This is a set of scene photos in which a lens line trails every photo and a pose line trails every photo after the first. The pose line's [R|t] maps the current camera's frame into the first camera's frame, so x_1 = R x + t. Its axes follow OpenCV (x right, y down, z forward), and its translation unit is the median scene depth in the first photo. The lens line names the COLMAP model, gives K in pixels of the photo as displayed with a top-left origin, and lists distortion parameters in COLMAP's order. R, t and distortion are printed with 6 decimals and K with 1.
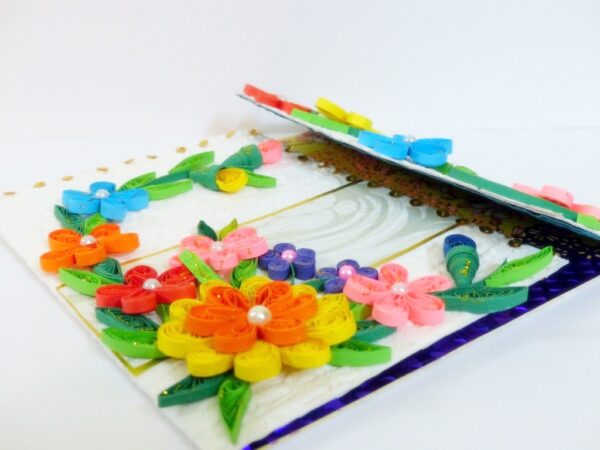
lens RADIAL K [[755.8, 0, 302.0], [0, 755.8, 225.9], [0, 0, 1]] dist [-0.023752, 0.000000]
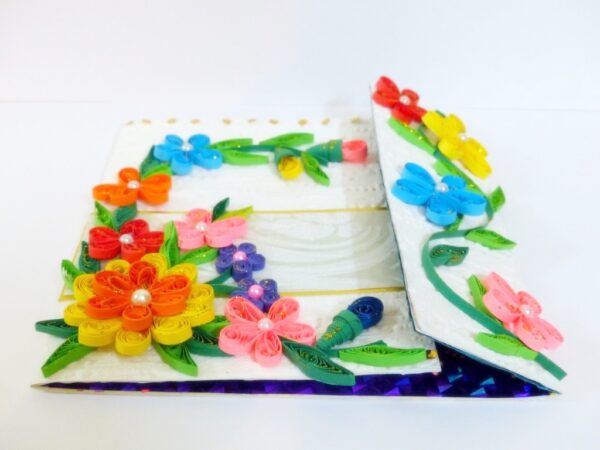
lens RADIAL K [[755.8, 0, 299.0], [0, 755.8, 223.6], [0, 0, 1]] dist [-0.023752, 0.000000]
pose [[0.795758, 0.363963, -0.484046, 0.544830], [-0.284530, 0.930244, 0.231708, -0.275479], [0.534614, -0.046658, 0.843808, 0.056377]]
